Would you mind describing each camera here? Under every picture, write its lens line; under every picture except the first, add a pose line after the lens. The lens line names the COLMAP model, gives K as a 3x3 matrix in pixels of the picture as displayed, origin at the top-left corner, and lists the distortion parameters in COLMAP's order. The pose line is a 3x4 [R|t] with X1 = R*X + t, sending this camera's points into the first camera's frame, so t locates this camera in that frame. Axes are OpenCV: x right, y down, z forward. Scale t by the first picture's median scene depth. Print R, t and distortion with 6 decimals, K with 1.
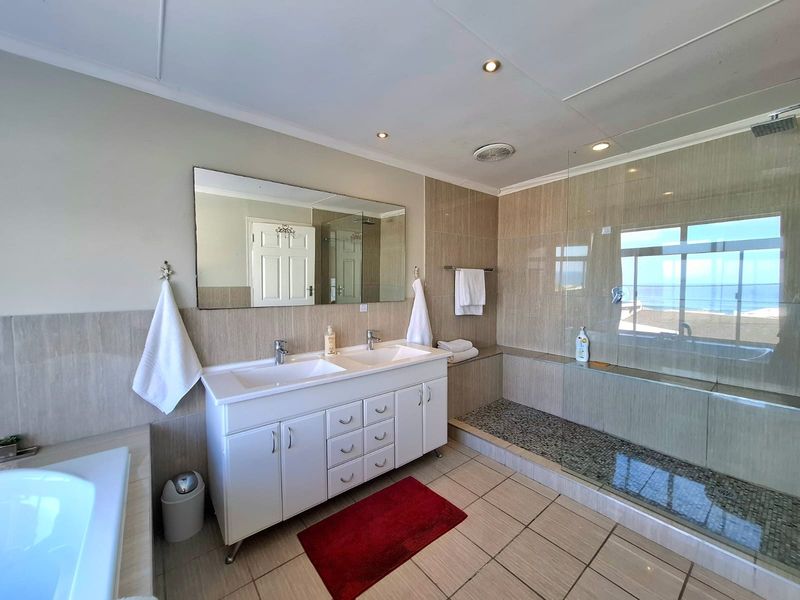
lens RADIAL K [[323.6, 0, 399.8], [0, 323.6, 298.5], [0, 0, 1]] dist [-0.000282, 0.000255]
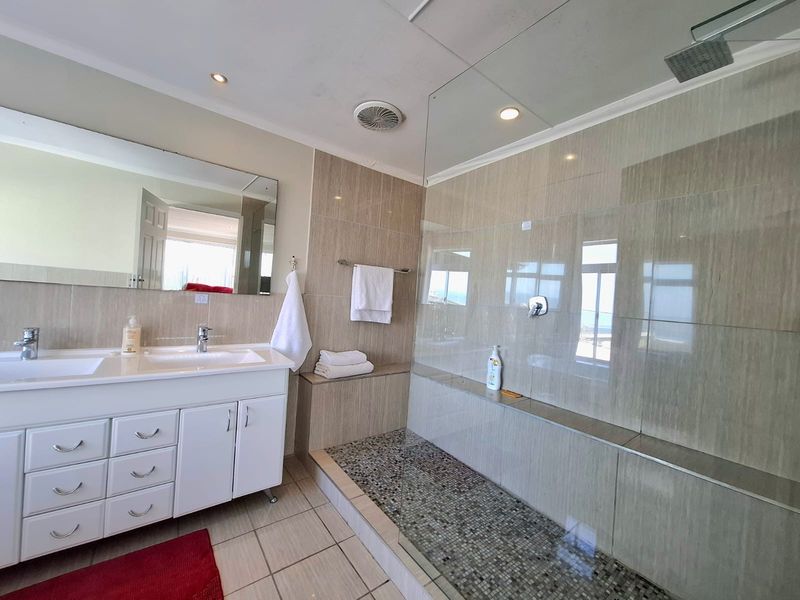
lens RADIAL K [[320.8, 0, 400.3], [0, 320.8, 297.6], [0, 0, 1]] dist [-0.002381, -0.000416]
pose [[0.997131, 0.071173, -0.025761, 0.346696], [-0.072338, 0.996248, -0.047504, 0.025420], [0.022283, 0.049231, 0.998539, 0.203772]]
